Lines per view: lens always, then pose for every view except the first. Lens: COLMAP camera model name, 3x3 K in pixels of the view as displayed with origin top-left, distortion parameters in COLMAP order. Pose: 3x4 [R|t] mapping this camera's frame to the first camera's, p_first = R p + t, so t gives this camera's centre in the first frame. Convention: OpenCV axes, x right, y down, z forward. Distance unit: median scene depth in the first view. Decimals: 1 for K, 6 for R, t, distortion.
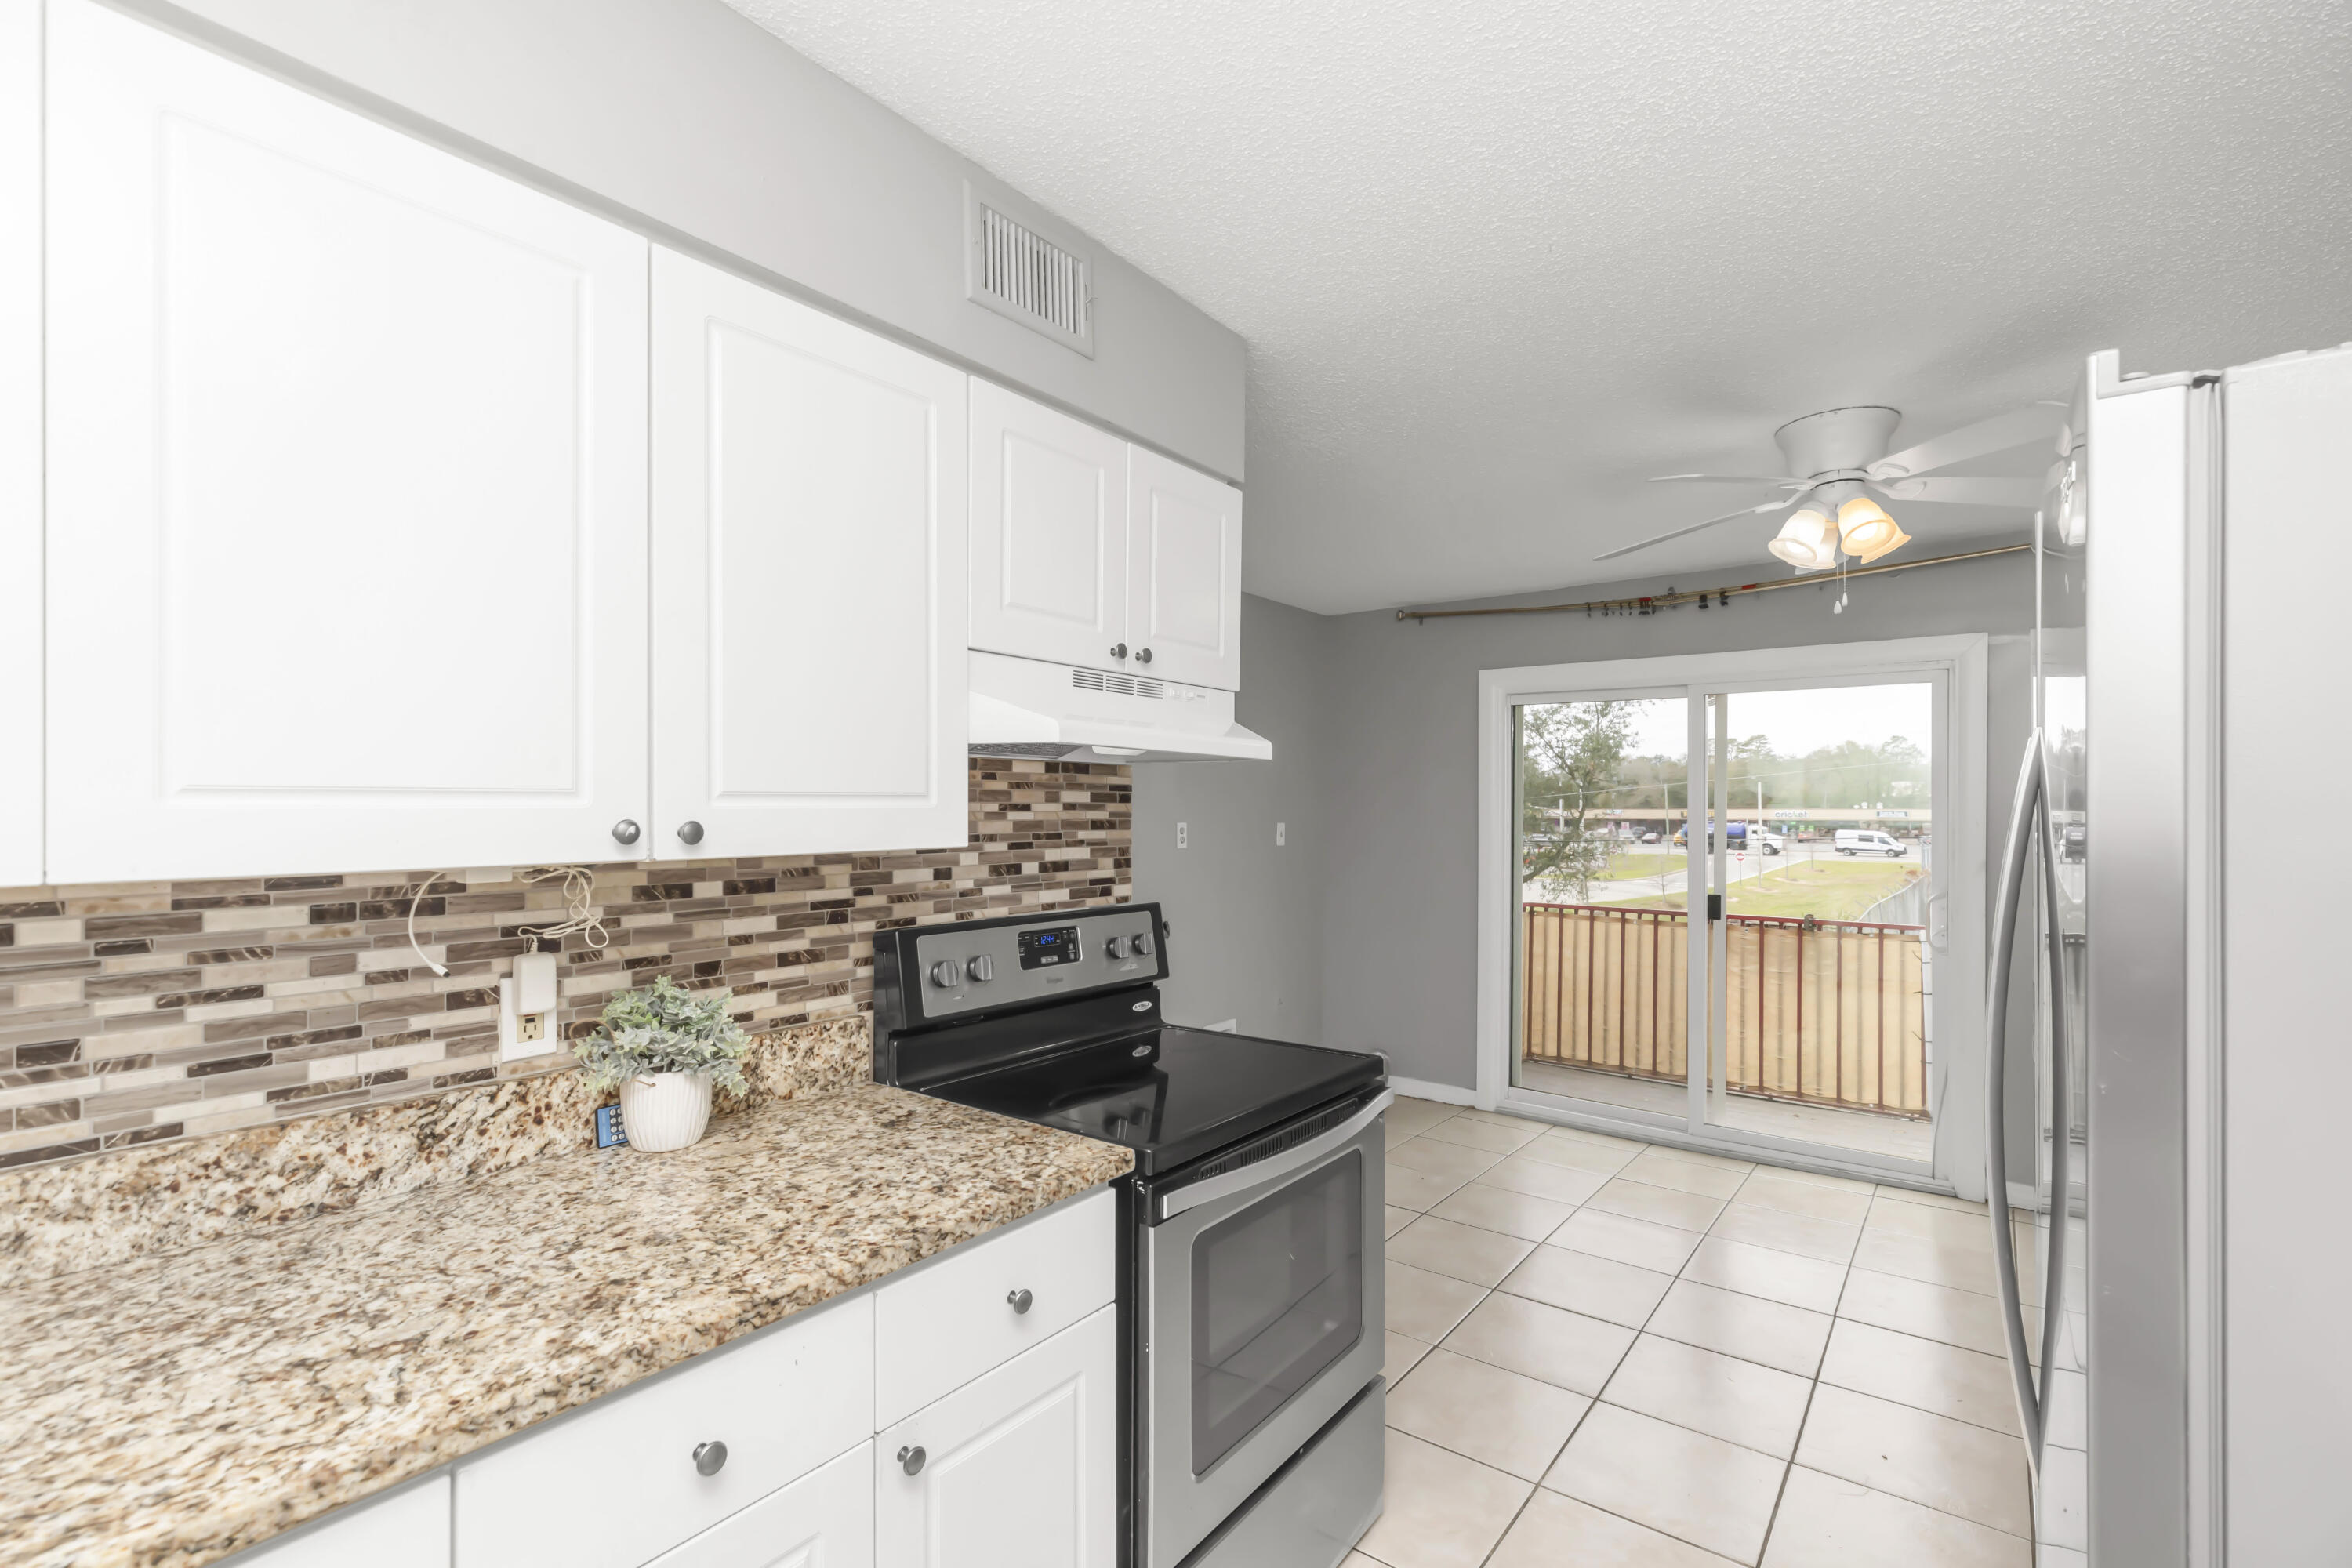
lens RADIAL K [[1059.3, 0, 1192.6], [0, 1059.3, 794.9], [0, 0, 1]] dist [0.002272, -0.000149]
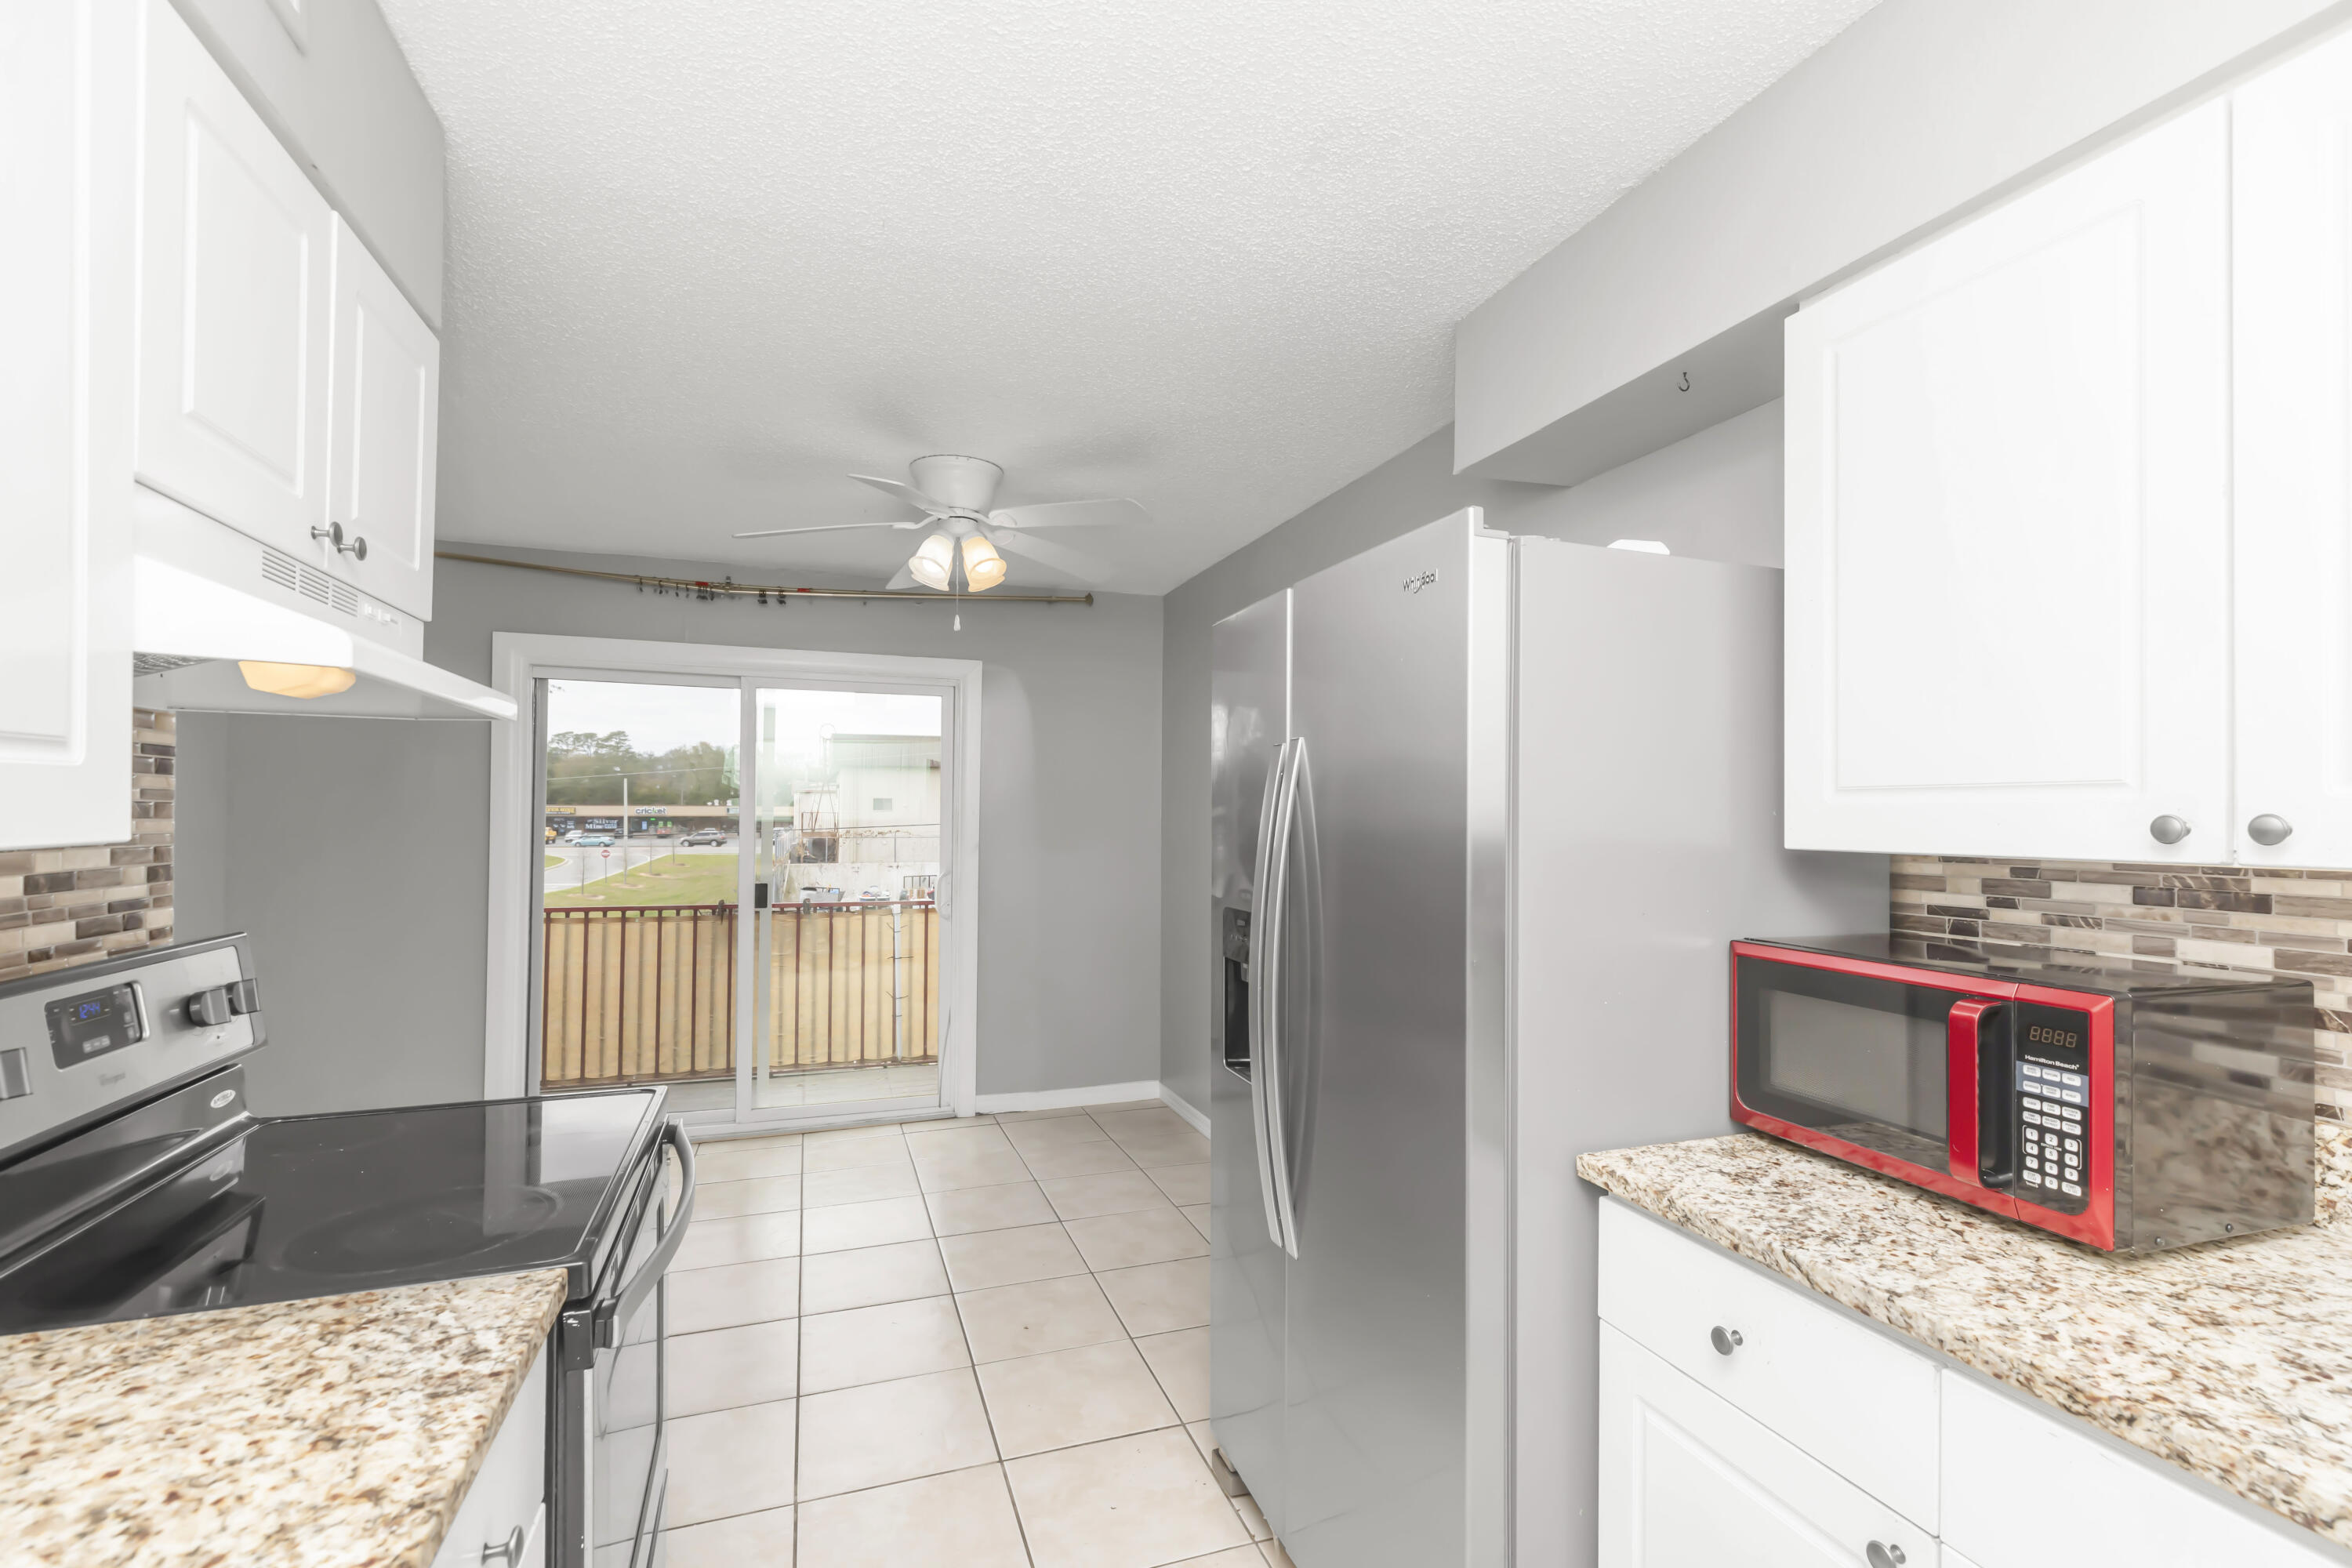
lens RADIAL K [[1059.3, 0, 1190.5], [0, 1059.3, 798.0], [0, 0, 1]] dist [0.002272, -0.000149]
pose [[0.548561, 0.010437, 0.836046, -0.258749], [-0.015462, 0.999878, -0.002337, 0.013350], [-0.835968, -0.011644, 0.548655, 0.173840]]
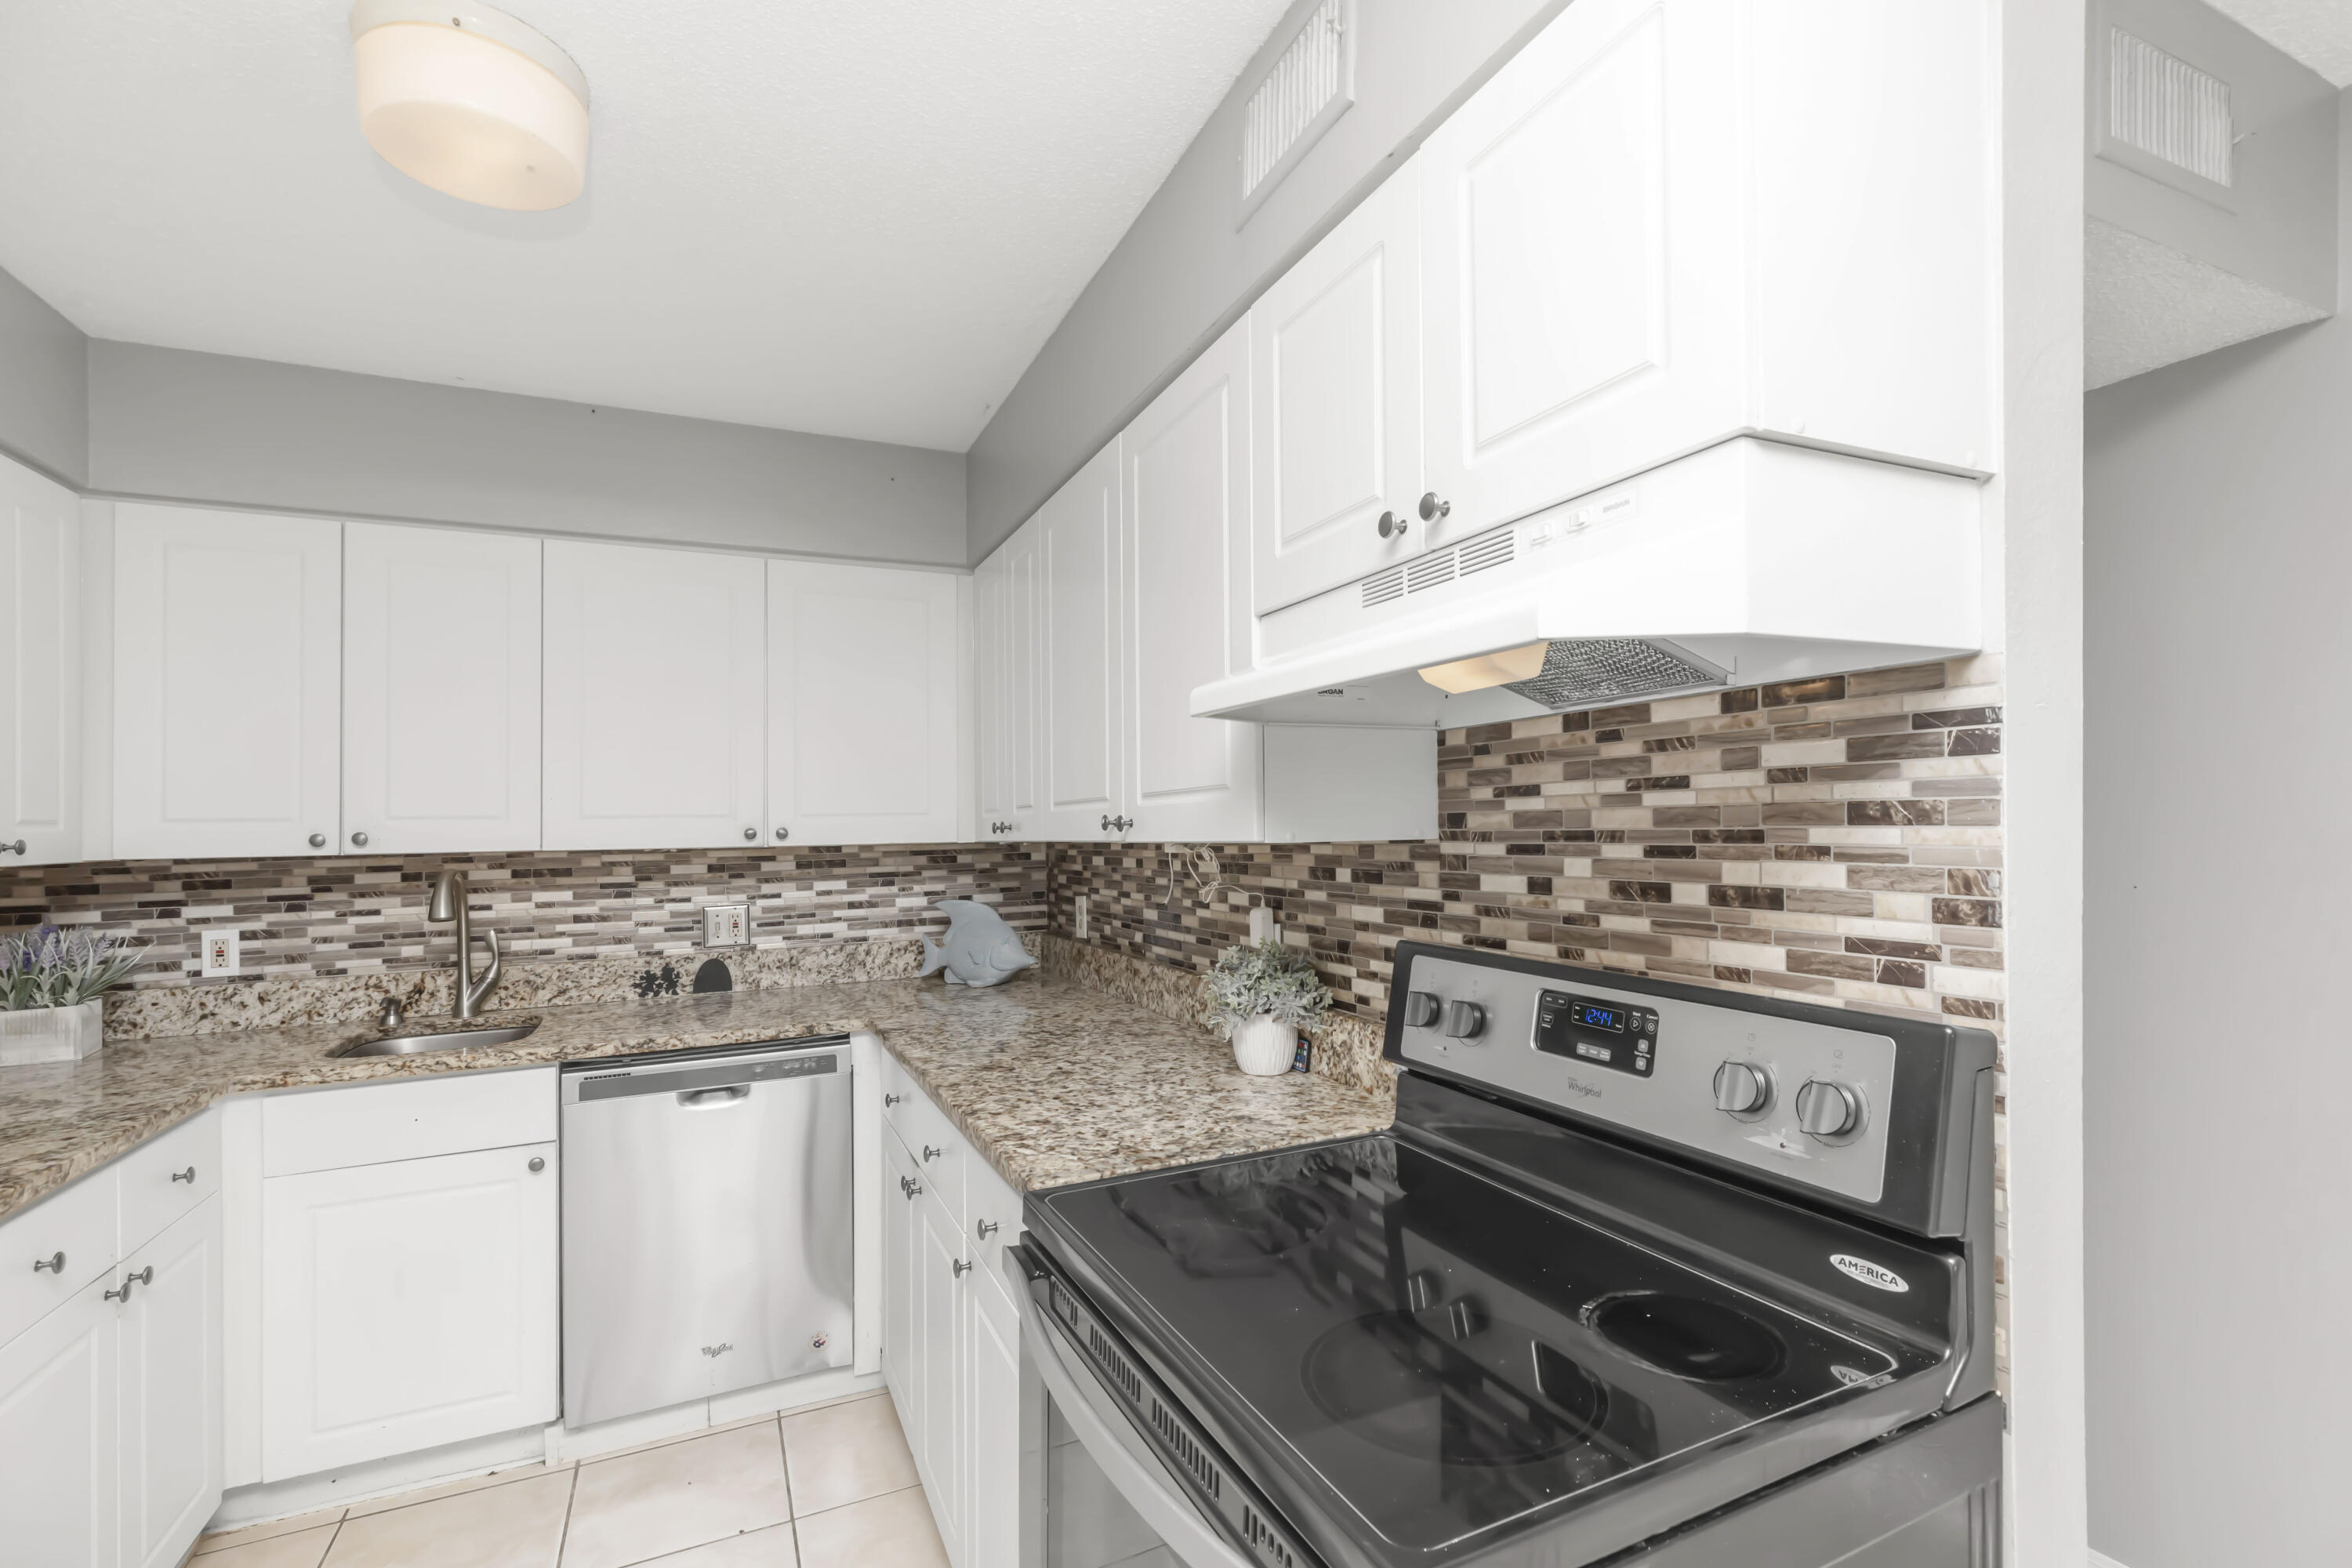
lens RADIAL K [[1059.3, 0, 1200.6], [0, 1059.3, 801.0], [0, 0, 1]] dist [0.002272, -0.000149]
pose [[-0.458239, -0.015543, -0.888693, 0.415345], [0.026587, 0.999160, -0.031184, 0.029559], [0.888431, -0.037918, -0.457441, 0.958057]]
